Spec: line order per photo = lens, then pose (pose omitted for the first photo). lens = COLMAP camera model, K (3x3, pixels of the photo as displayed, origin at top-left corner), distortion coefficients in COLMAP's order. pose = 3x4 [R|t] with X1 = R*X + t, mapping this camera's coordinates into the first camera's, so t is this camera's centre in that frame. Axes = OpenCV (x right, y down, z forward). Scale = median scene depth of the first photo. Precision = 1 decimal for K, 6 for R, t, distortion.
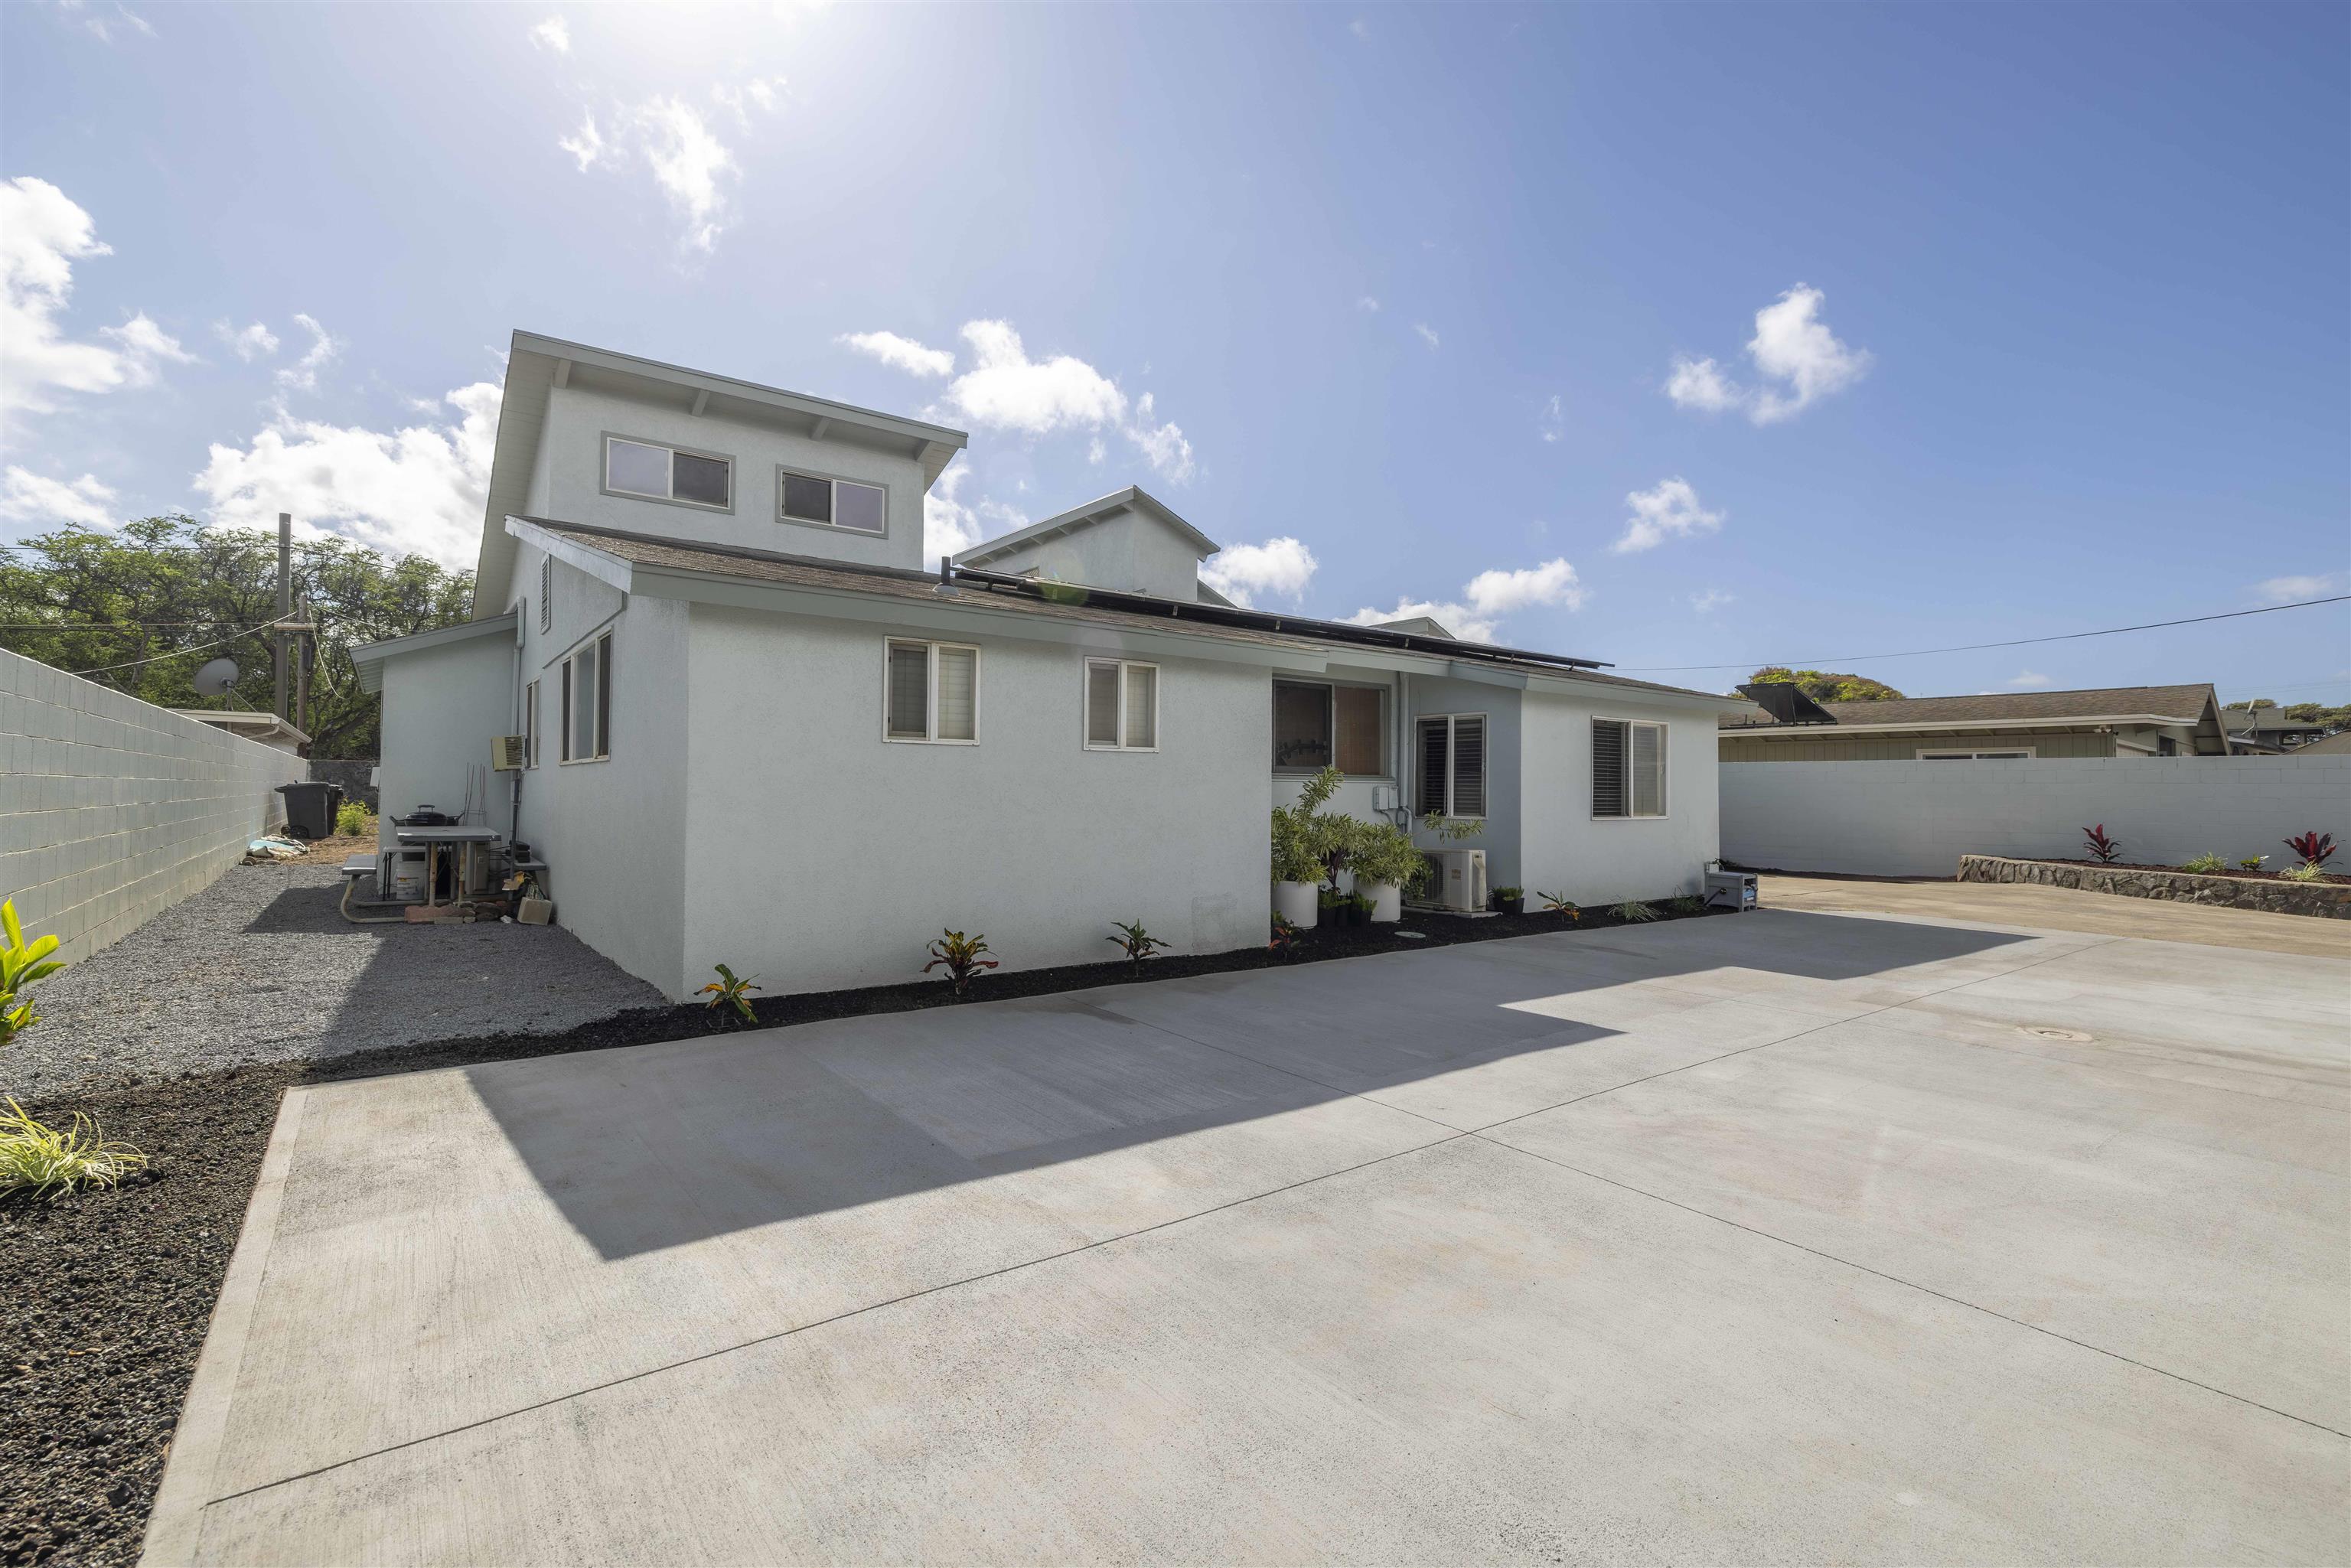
lens RADIAL K [[1027.7, 0, 1178.2], [0, 1027.7, 776.7], [0, 0, 1]] dist [0.003280, 0.000526]
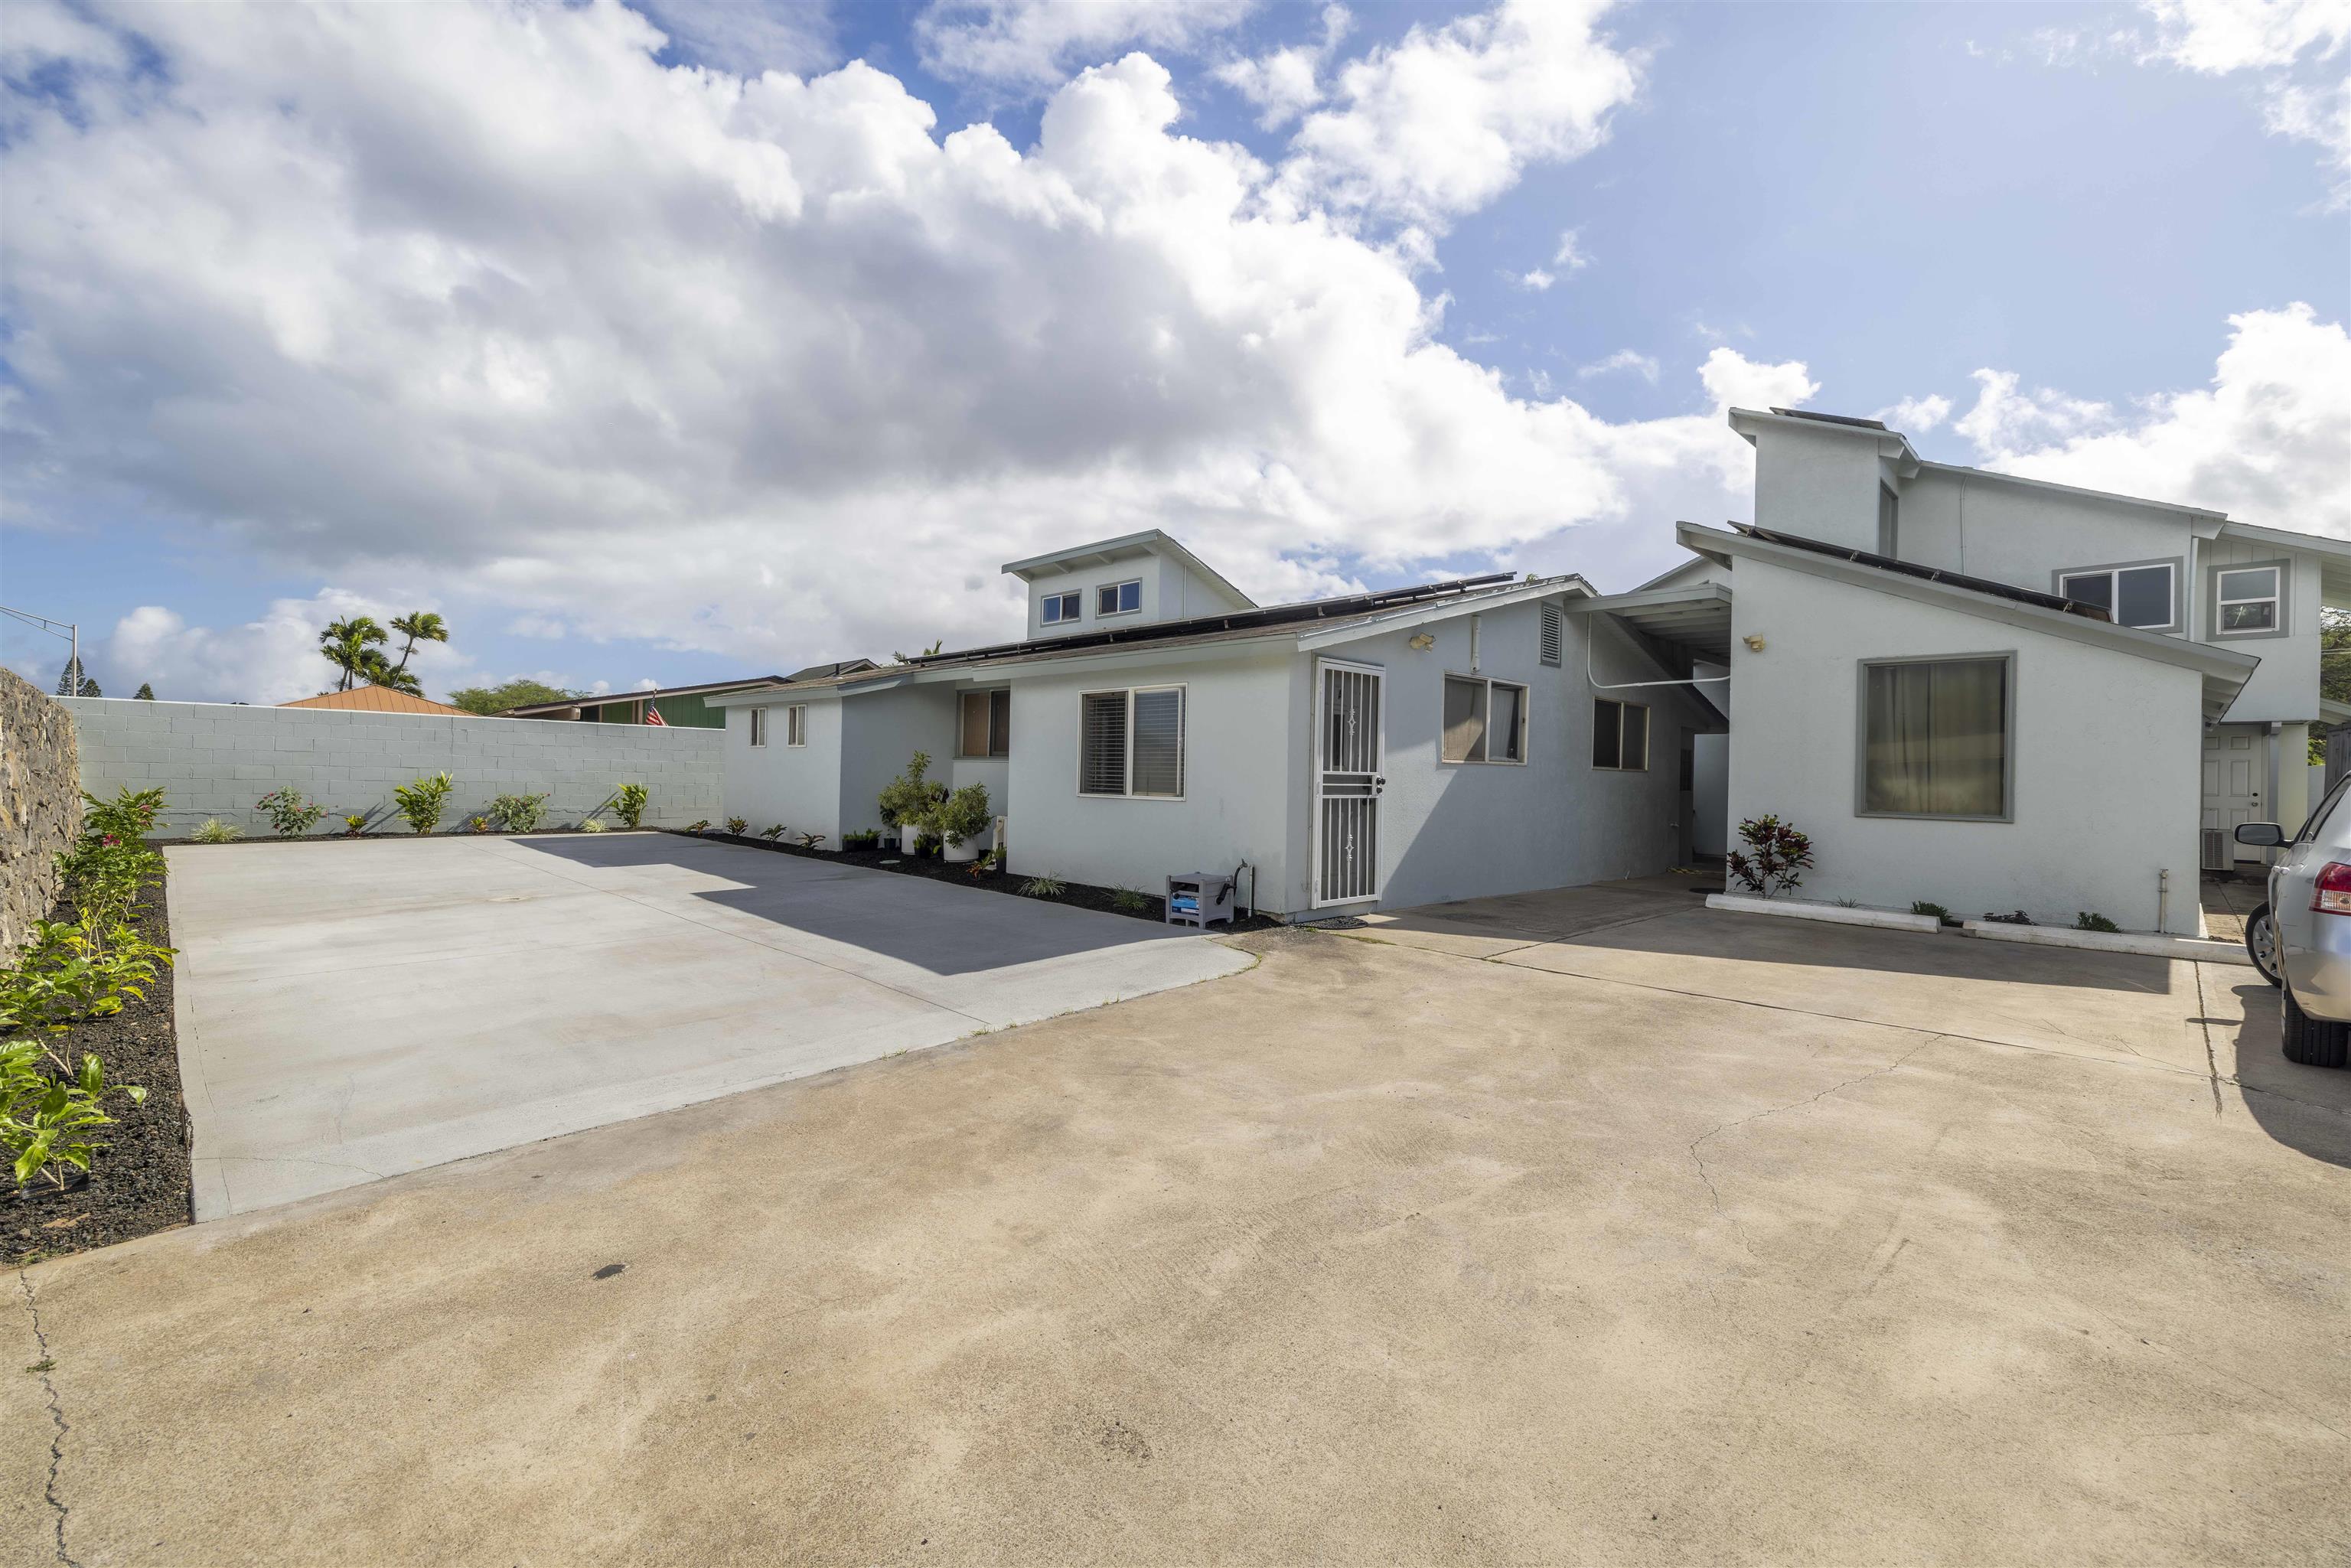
lens RADIAL K [[1027.7, 0, 1158.9], [0, 1027.7, 804.7], [0, 0, 1]] dist [0.003280, 0.000526]
pose [[0.138681, 0.017864, -0.990176, 1.345988], [-0.008288, 0.999823, 0.016877, 0.031845], [0.990302, 0.005866, 0.138804, 0.907719]]
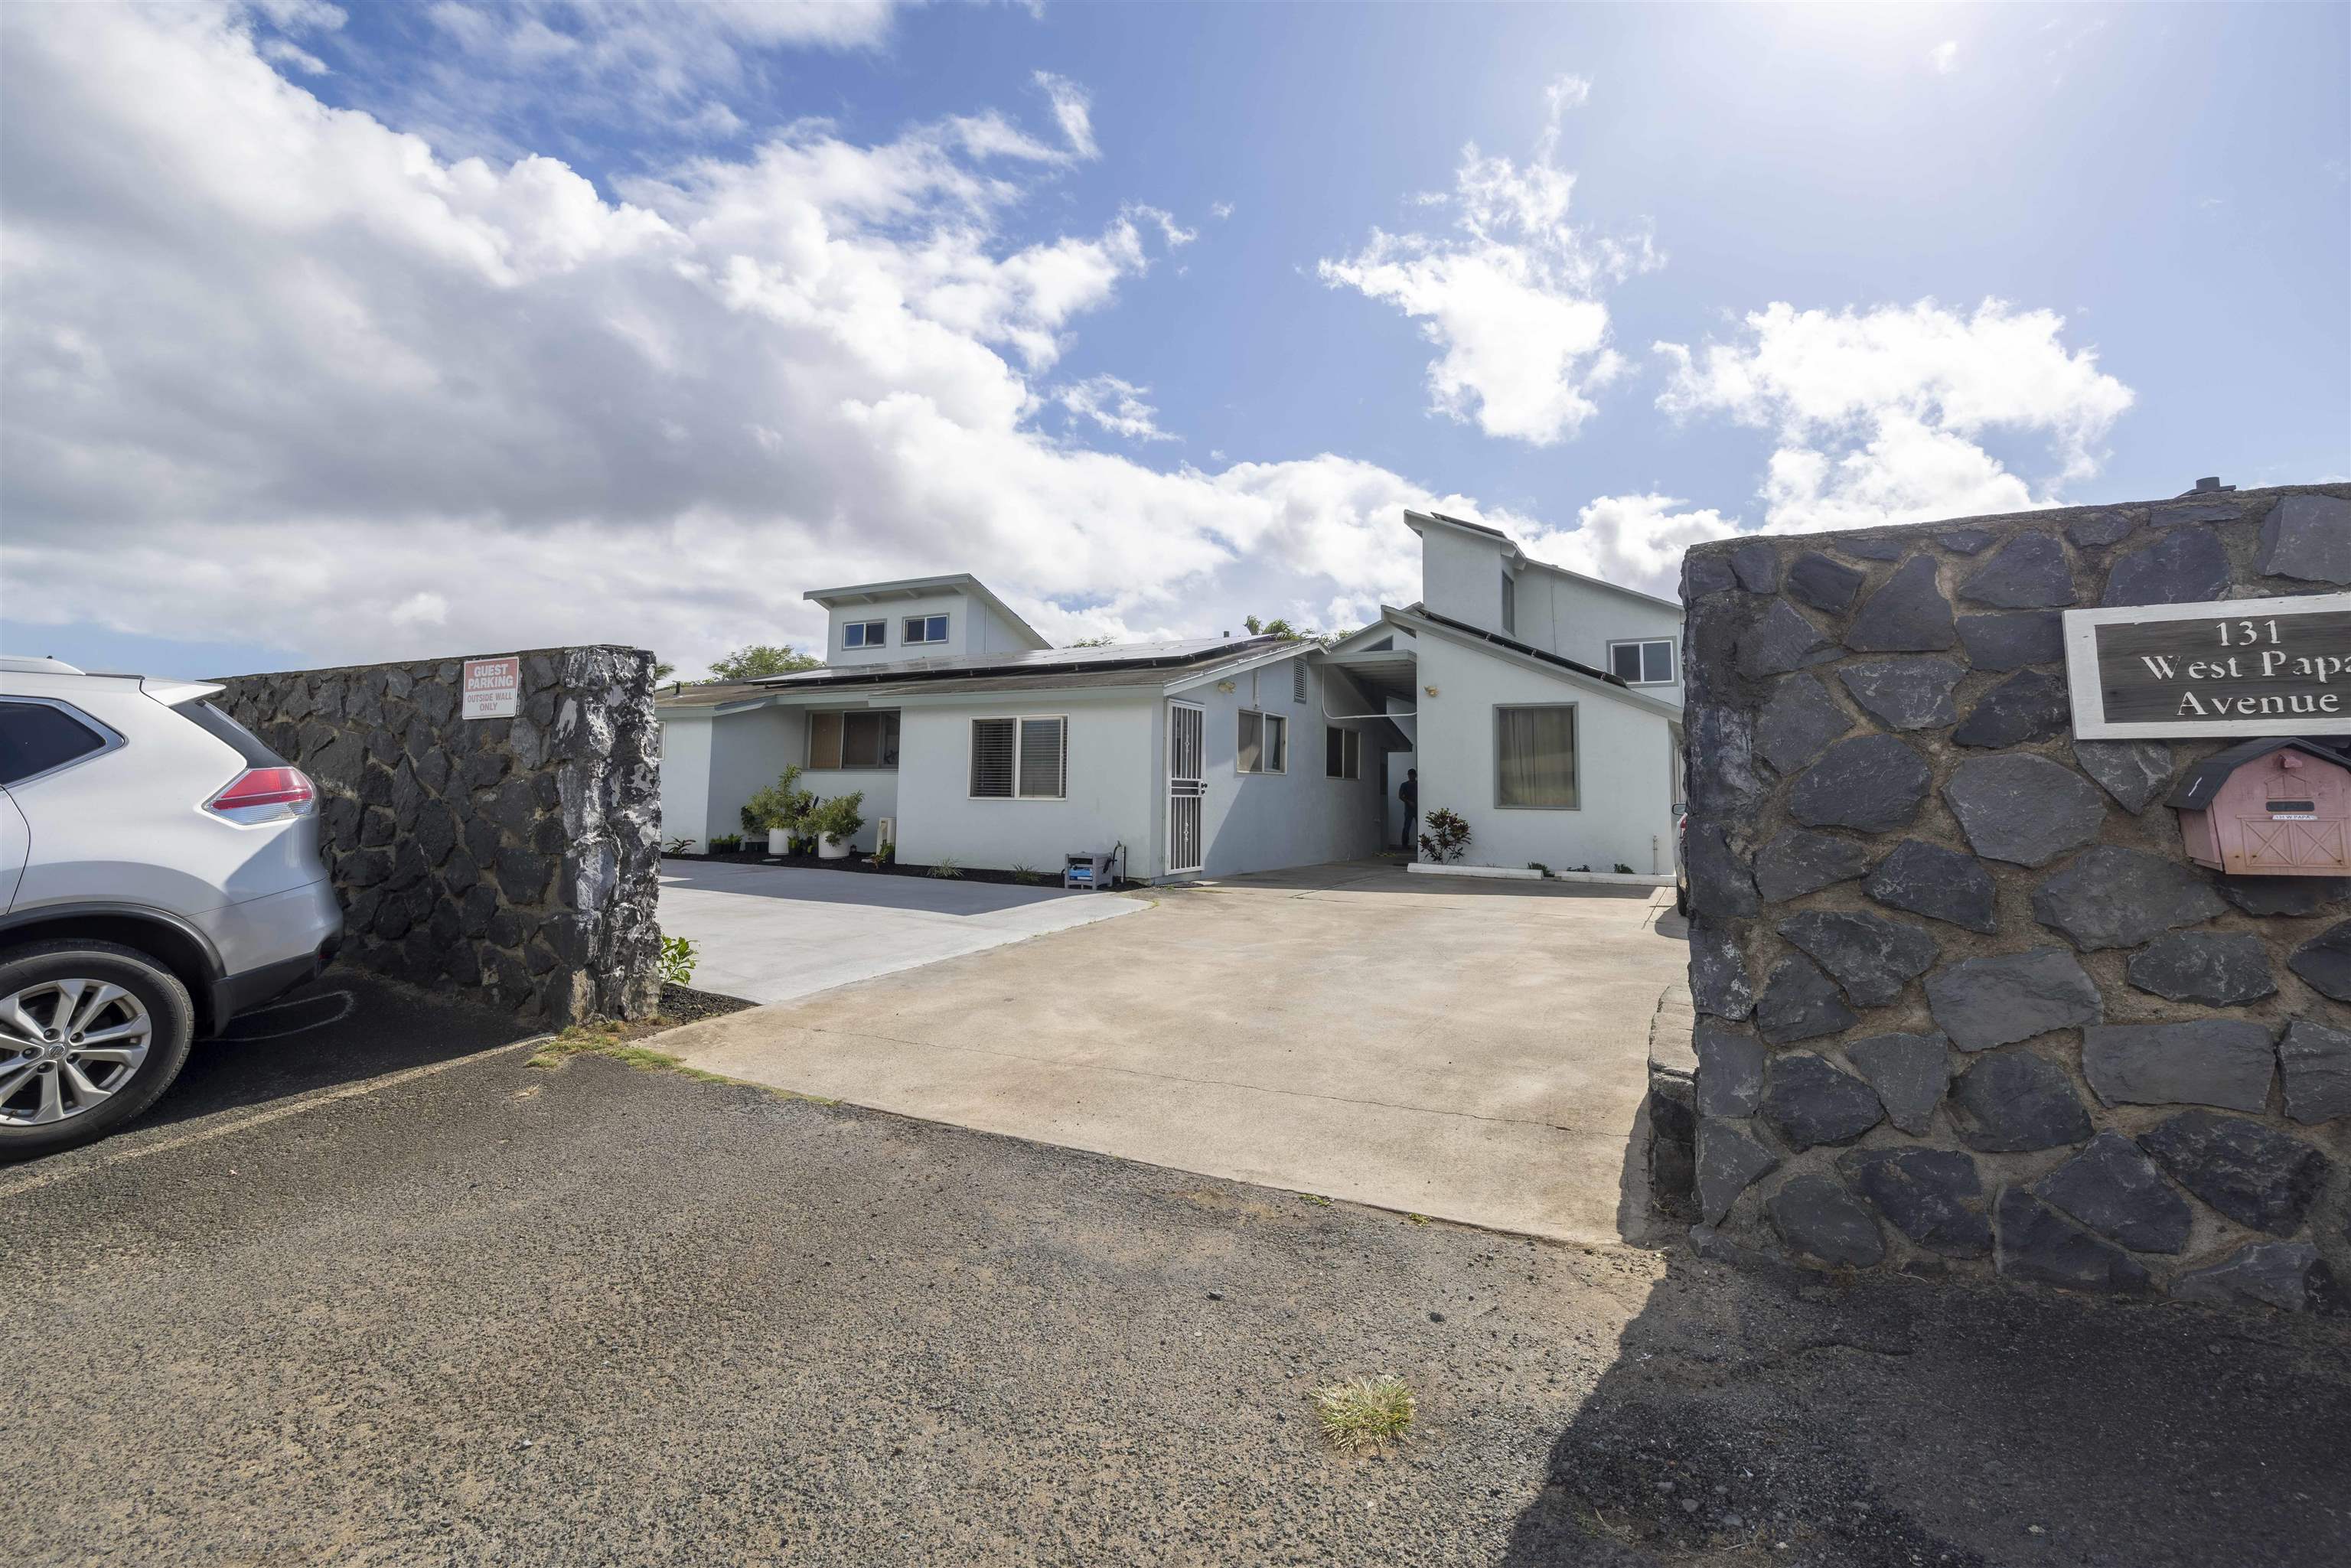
lens RADIAL K [[1027.7, 0, 1181.8], [0, 1027.7, 772.5], [0, 0, 1]] dist [0.003280, 0.000526]
pose [[0.426434, -0.027138, -0.904111, 1.604953], [0.001469, 0.999569, -0.029310, 0.045160], [0.904517, 0.011171, 0.426290, 0.671627]]
